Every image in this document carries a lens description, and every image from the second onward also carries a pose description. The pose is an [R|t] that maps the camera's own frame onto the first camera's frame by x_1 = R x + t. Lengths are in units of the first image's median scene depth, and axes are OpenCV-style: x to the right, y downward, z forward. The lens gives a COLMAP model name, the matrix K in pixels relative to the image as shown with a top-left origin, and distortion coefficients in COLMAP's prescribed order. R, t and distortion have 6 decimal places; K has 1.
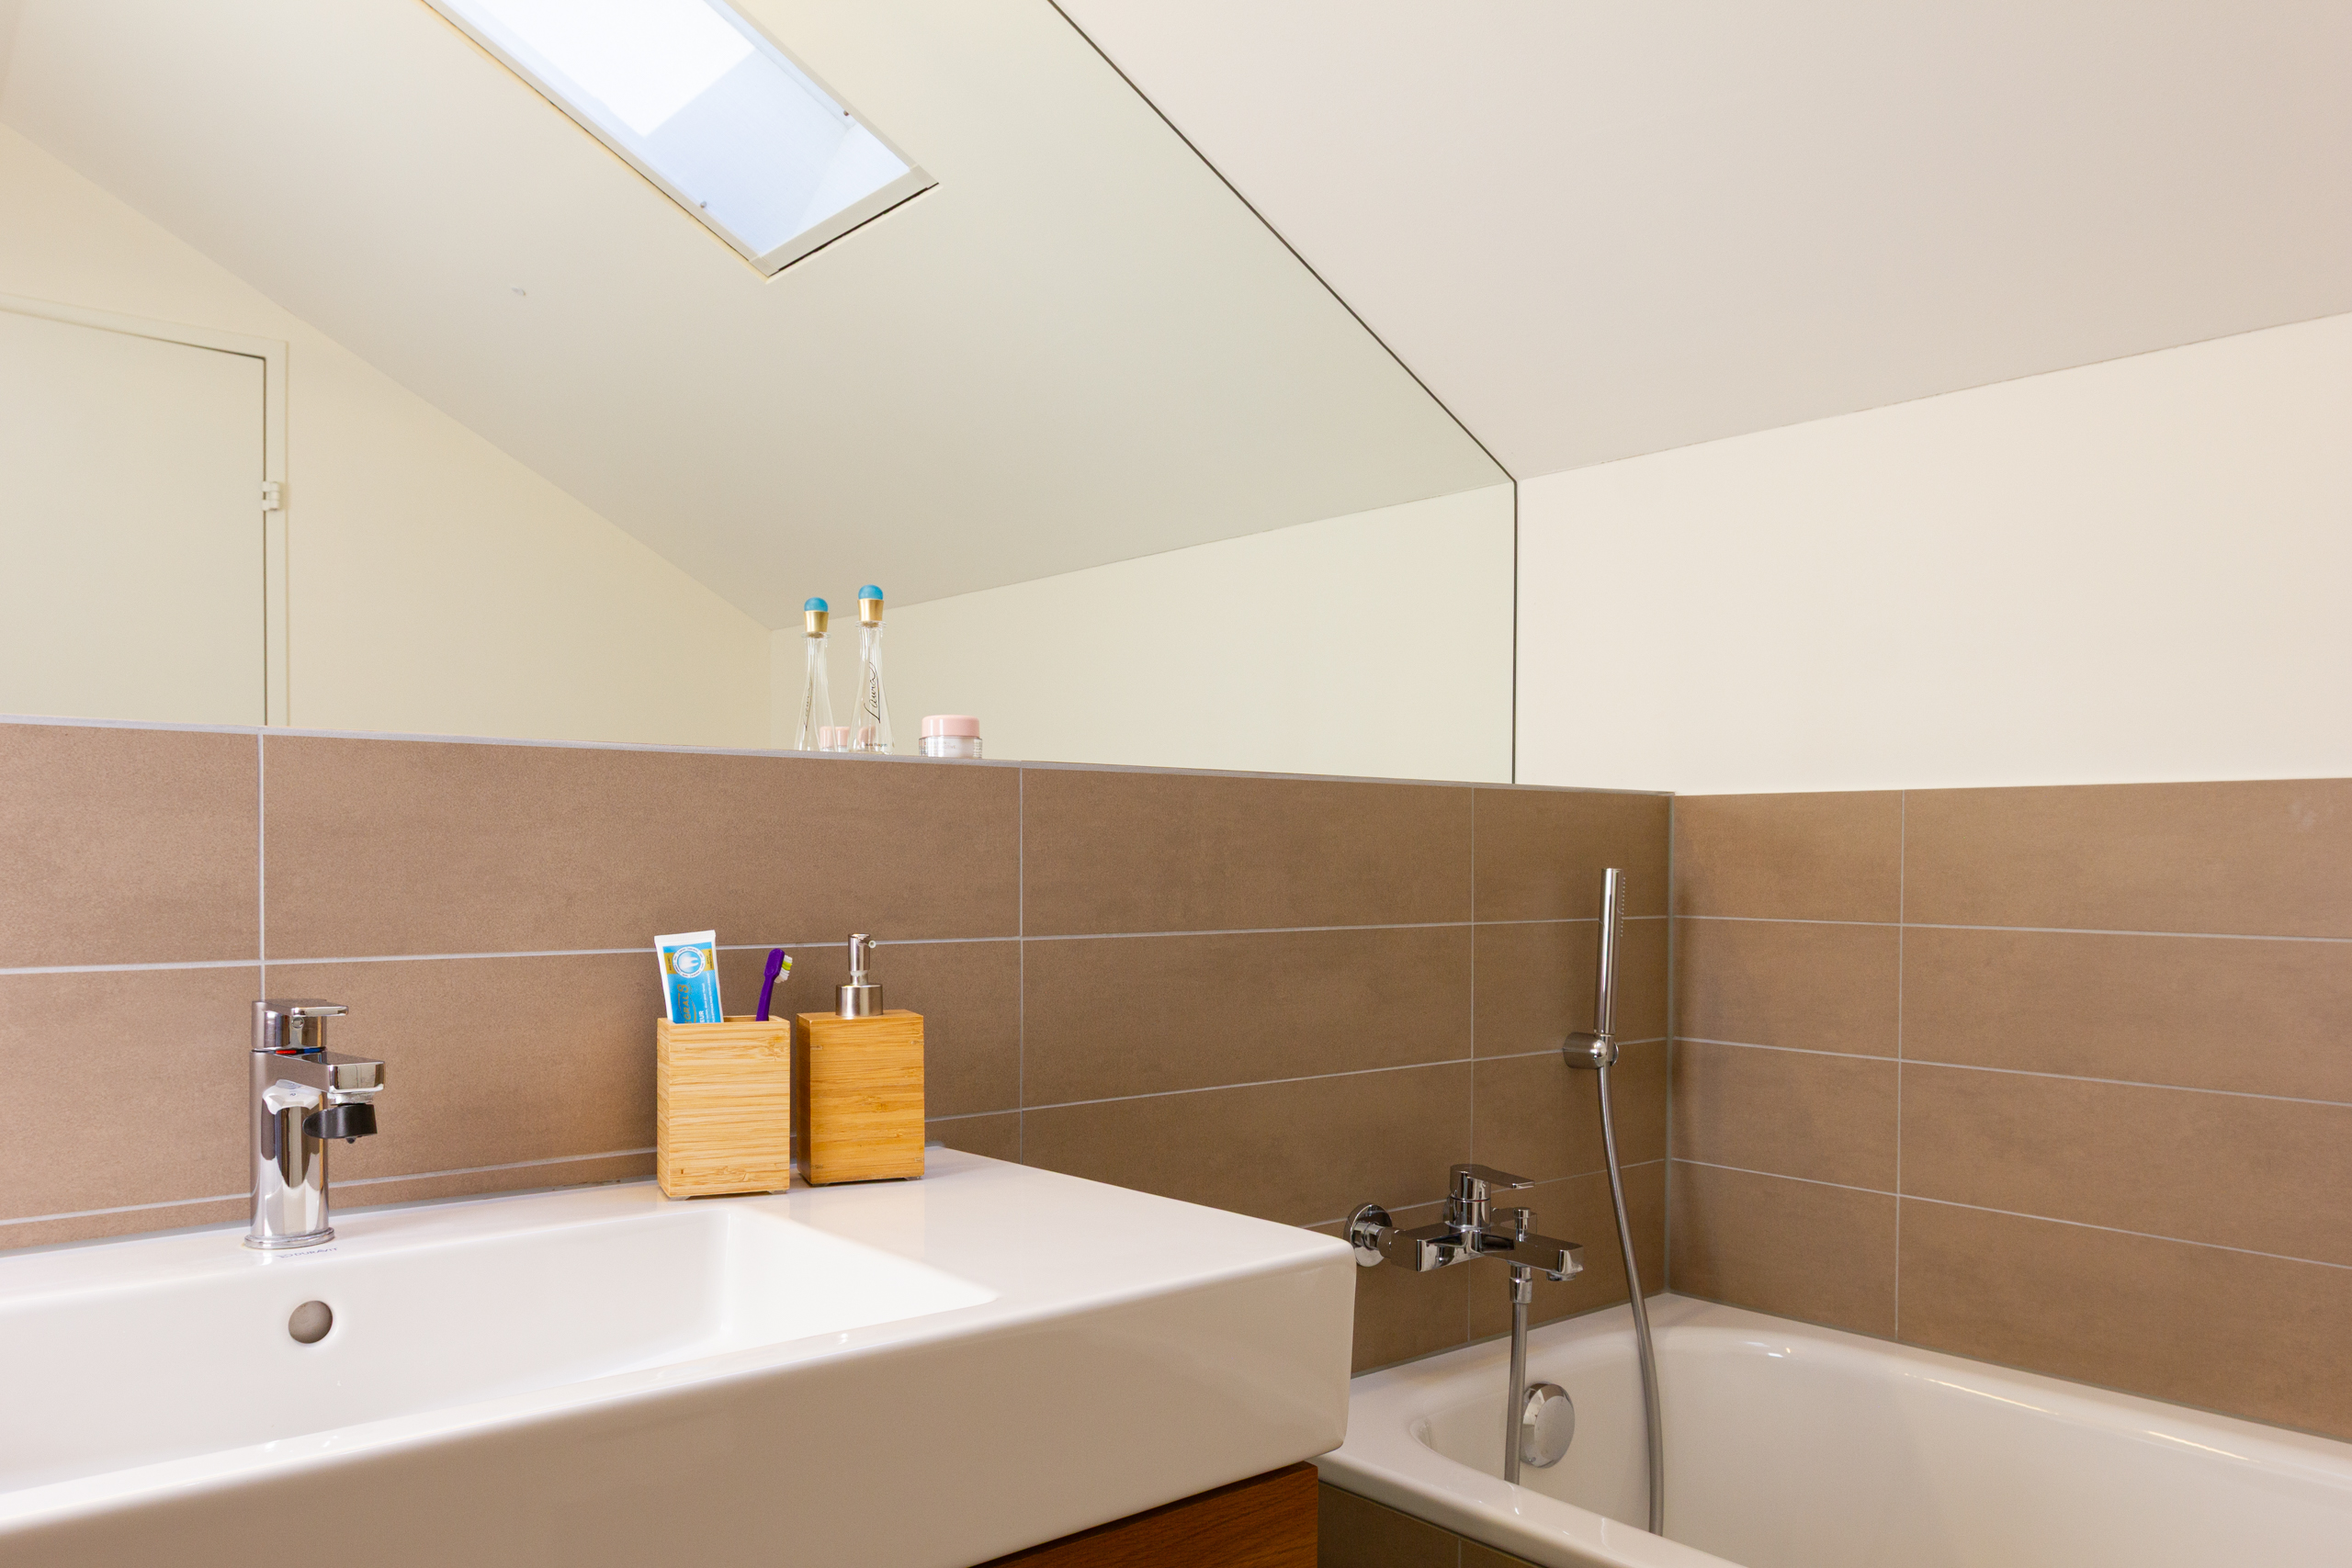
lens RADIAL K [[1703.0, 0, 1178.3], [0, 1703.0, 808.2], [0, 0, 1]] dist [0.006468, 0.002846]
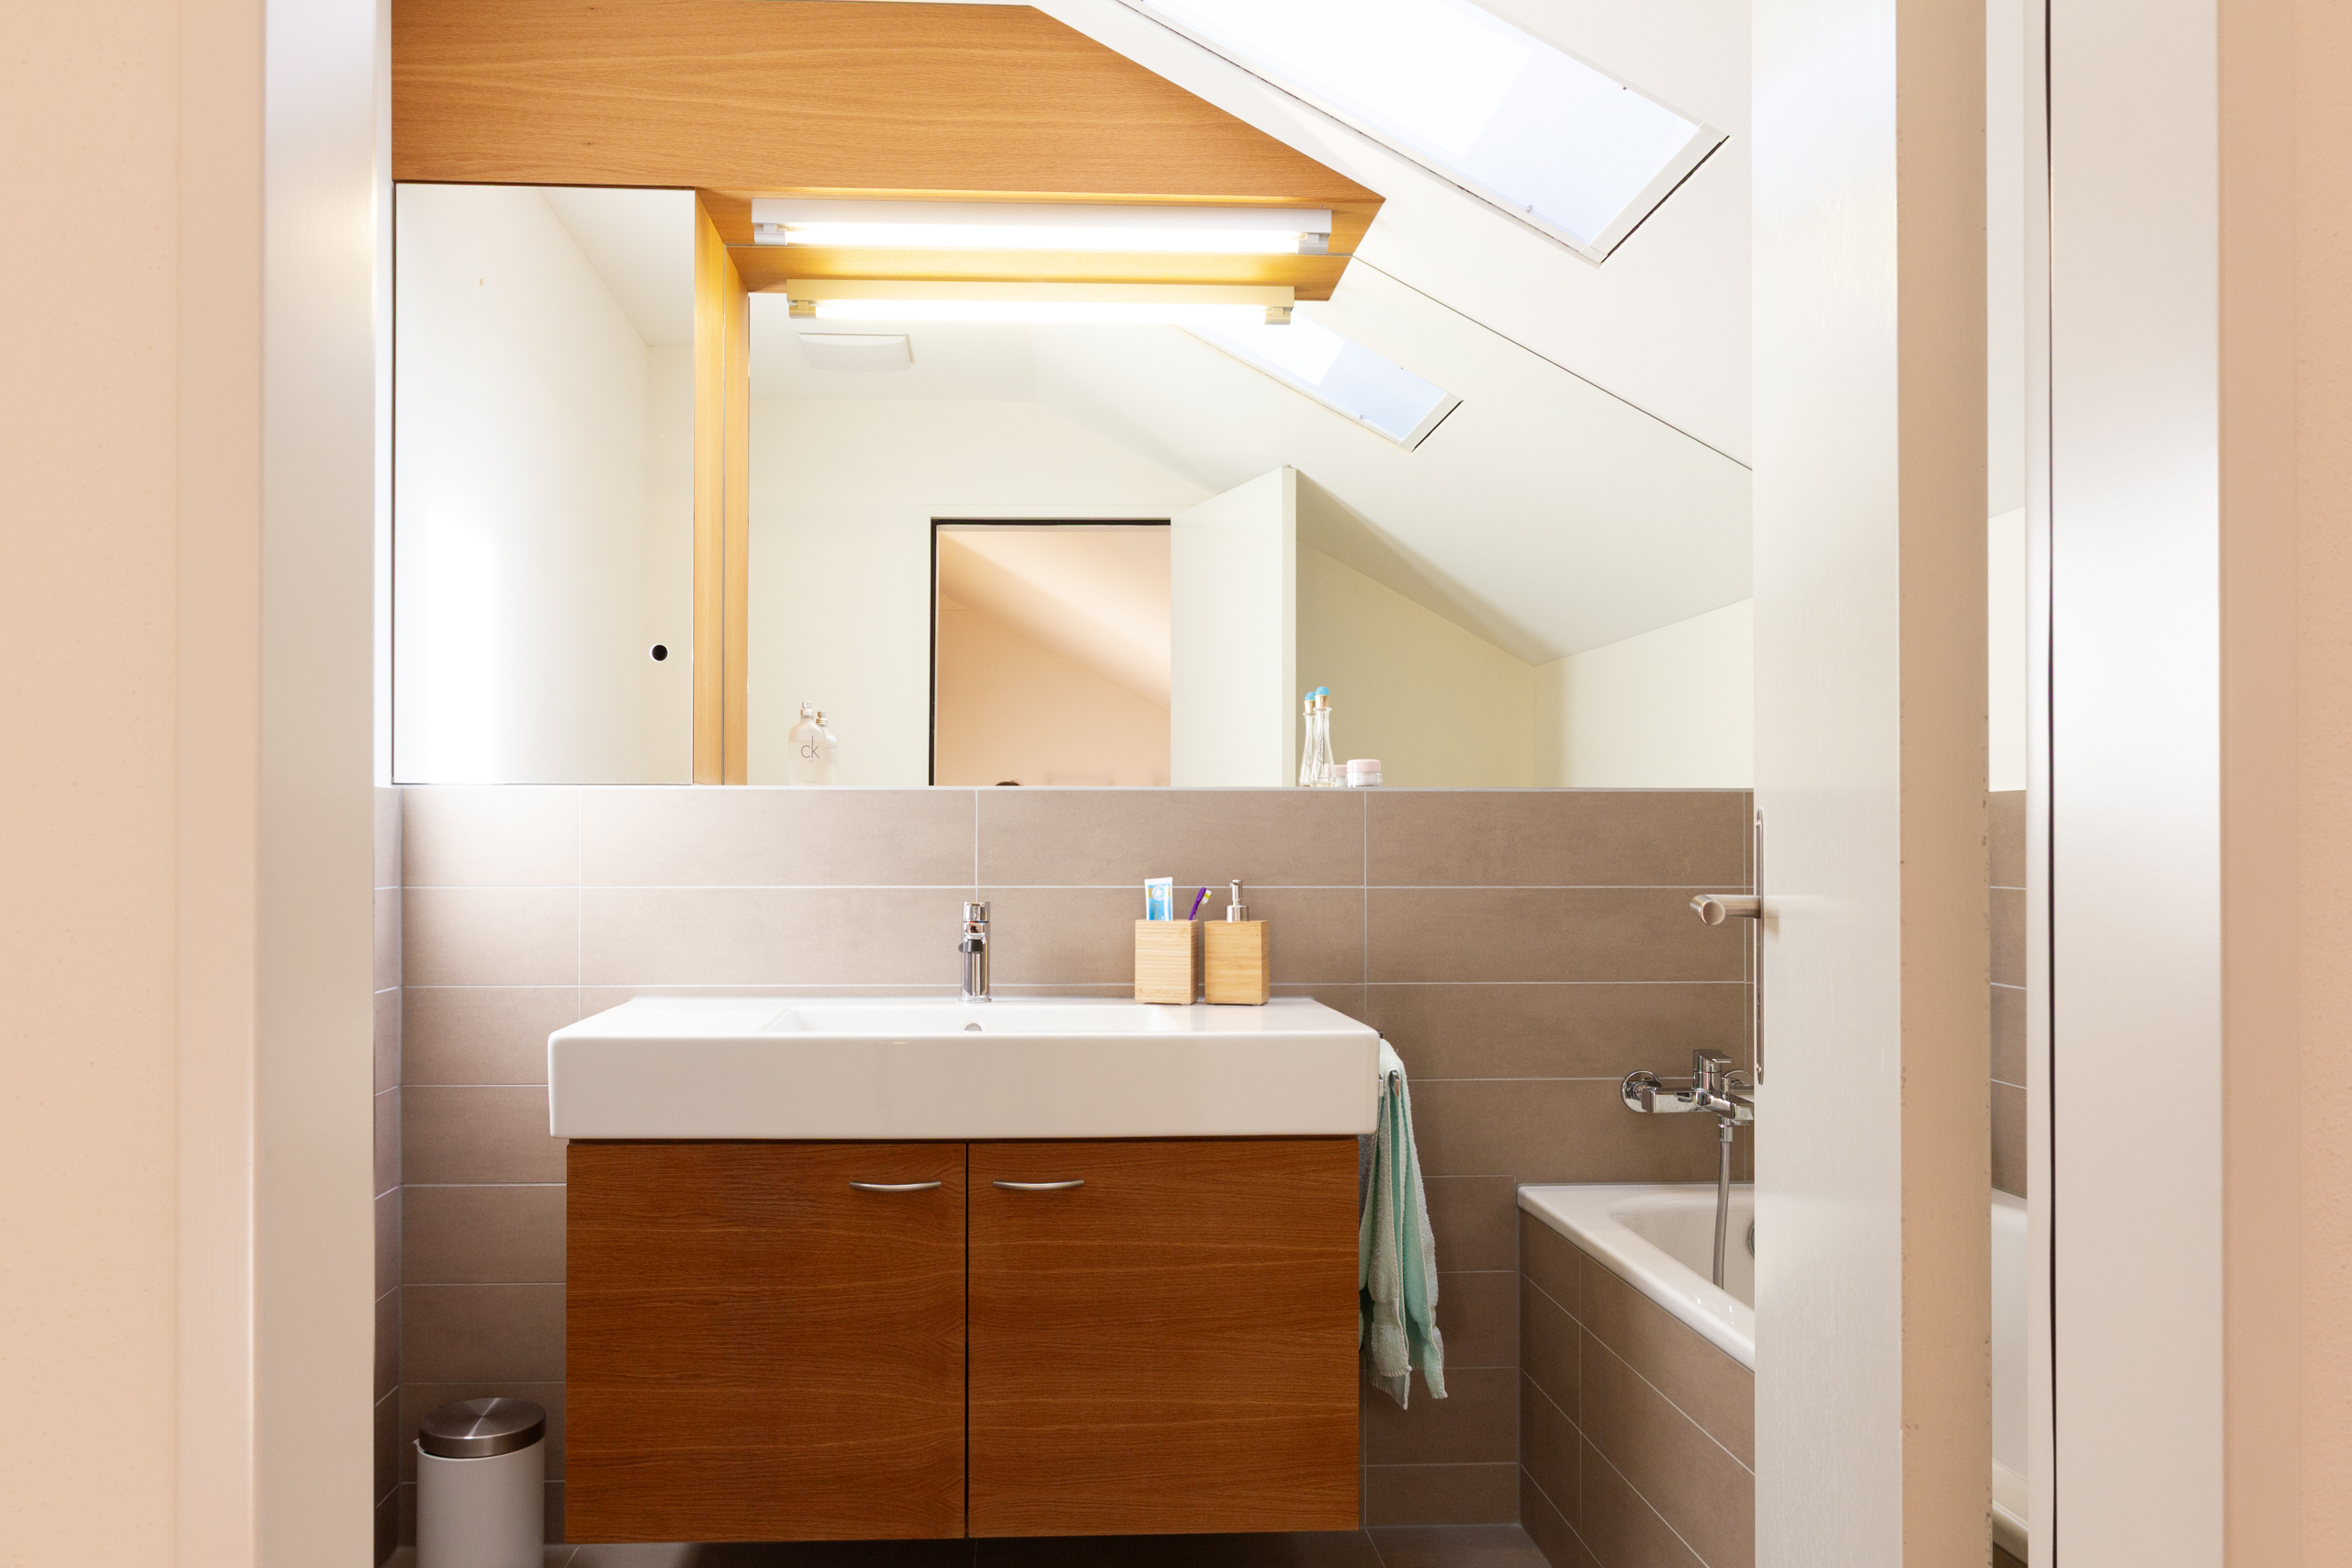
lens RADIAL K [[1703.0, 0, 1172.4], [0, 1703.0, 789.5], [0, 0, 1]] dist [0.006468, 0.002846]
pose [[0.804291, -0.024818, -0.593717, 0.934988], [0.020202, 0.999692, -0.014421, -0.003744], [0.593892, -0.000395, 0.804545, -0.630657]]
